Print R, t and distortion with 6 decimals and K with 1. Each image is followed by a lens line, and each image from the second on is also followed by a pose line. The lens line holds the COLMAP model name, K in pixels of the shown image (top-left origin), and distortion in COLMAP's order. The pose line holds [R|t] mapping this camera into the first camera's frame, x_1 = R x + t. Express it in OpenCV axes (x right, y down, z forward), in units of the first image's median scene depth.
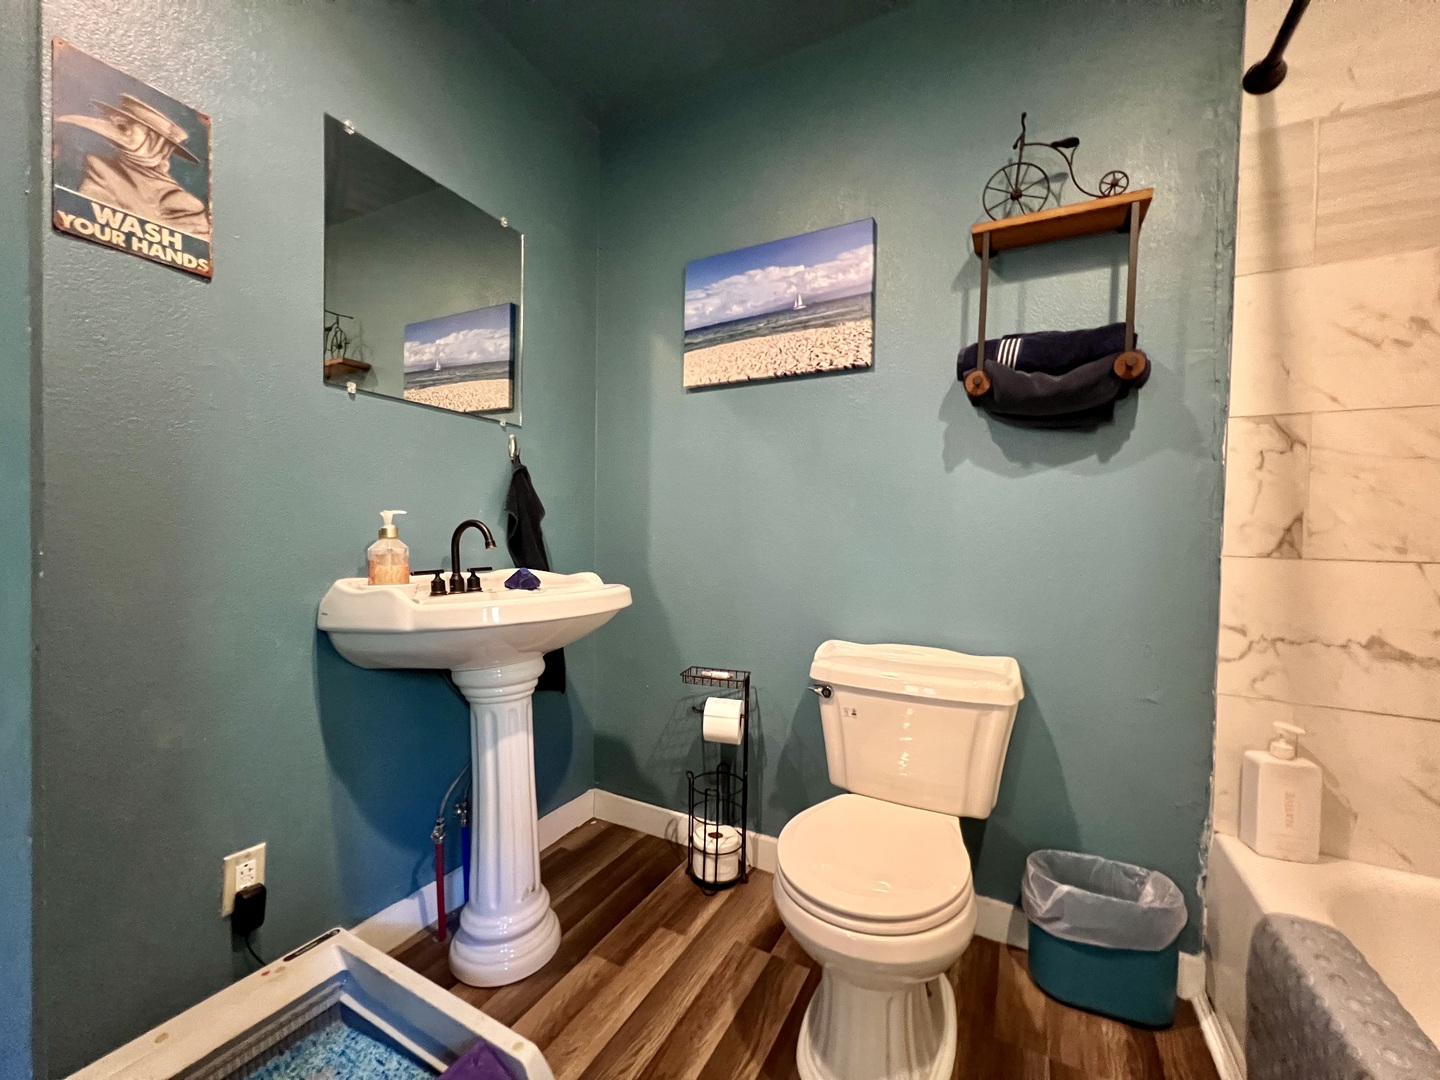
lens RADIAL K [[577.8, 0, 717.5], [0, 577.8, 542.0], [0, 0, 1]] dist [-0.000034, 0.000304]
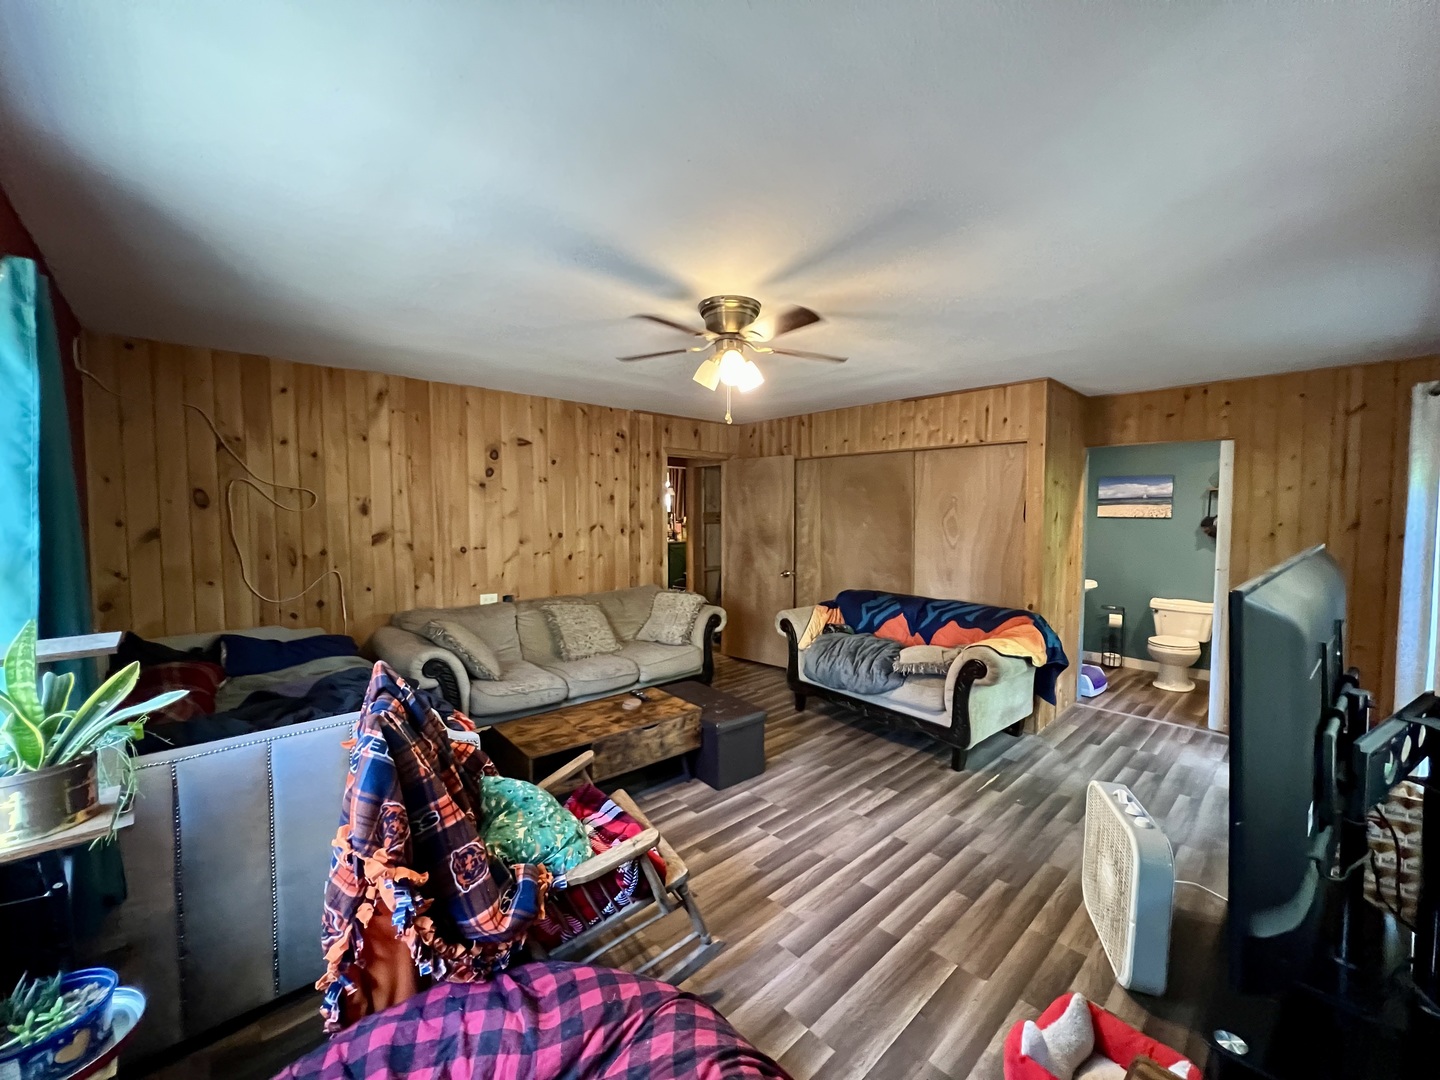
lens RADIAL K [[580.3, 0, 721.3], [0, 580.3, 537.3], [0, 0, 1]] dist [-0.000908, 0.000590]
pose [[0.946672, 0.010575, -0.322025, -1.288562], [-0.000240, 0.999484, 0.032115, -0.339145], [0.322198, -0.030325, 0.946186, -3.485599]]
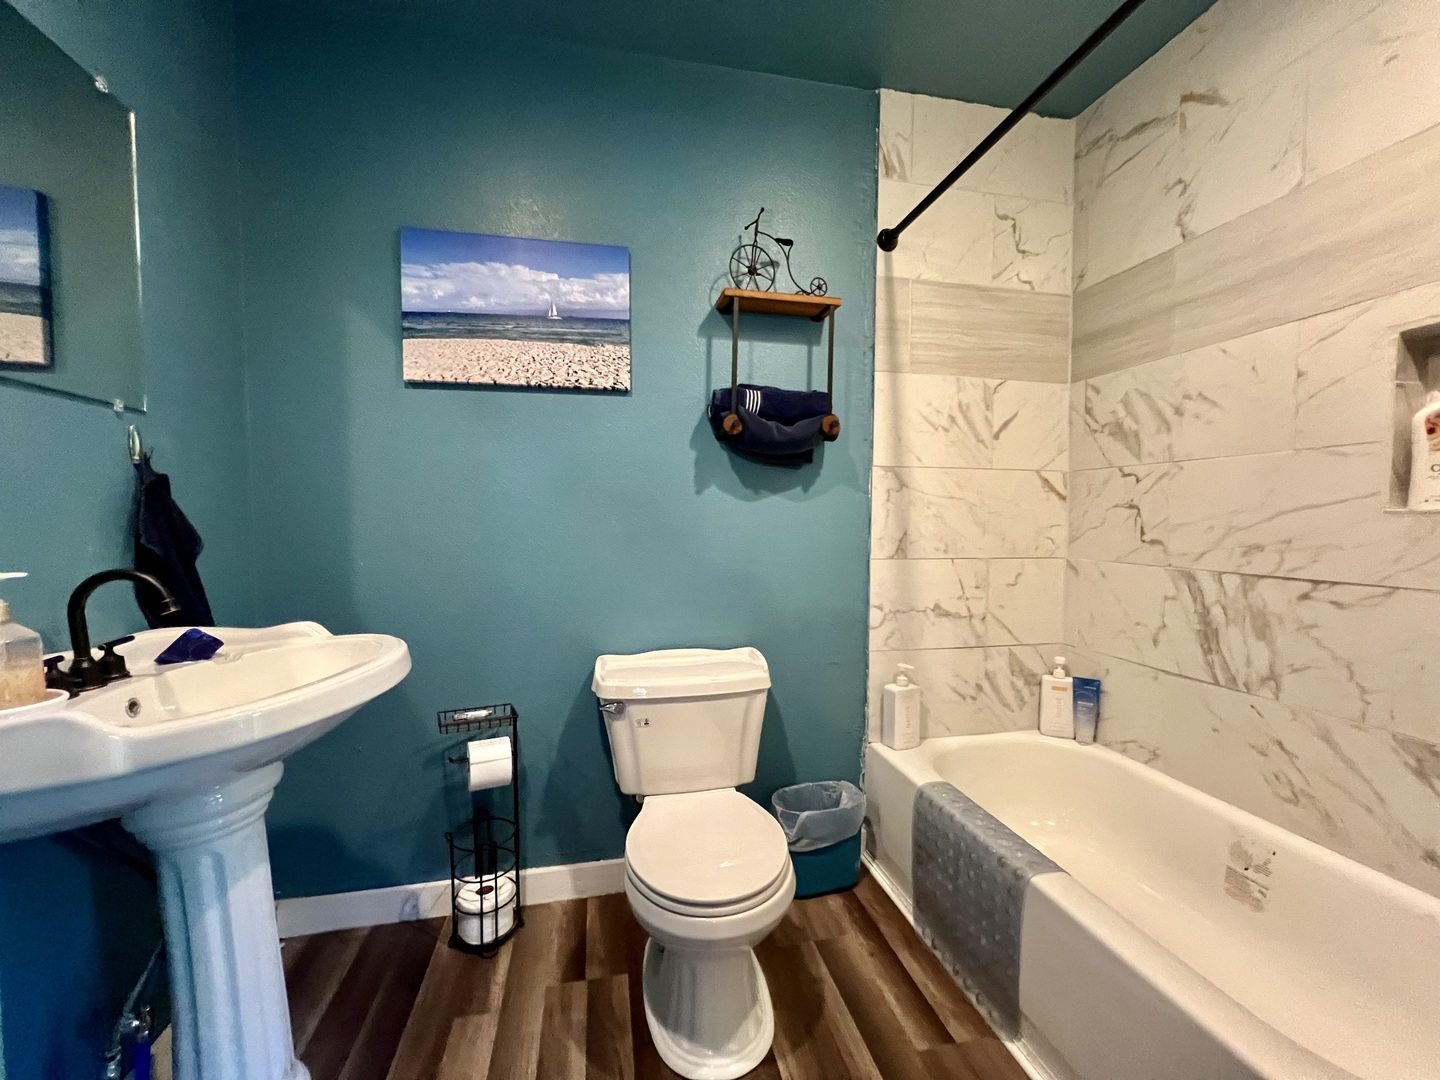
lens RADIAL K [[580.3, 0, 718.2], [0, 580.3, 542.0], [0, 0, 1]] dist [-0.000908, 0.000590]
pose [[0.767044, -0.045689, 0.639966, -0.336096], [0.023508, 0.998793, 0.043130, -0.082122], [-0.641164, -0.018038, 0.767192, 0.094943]]
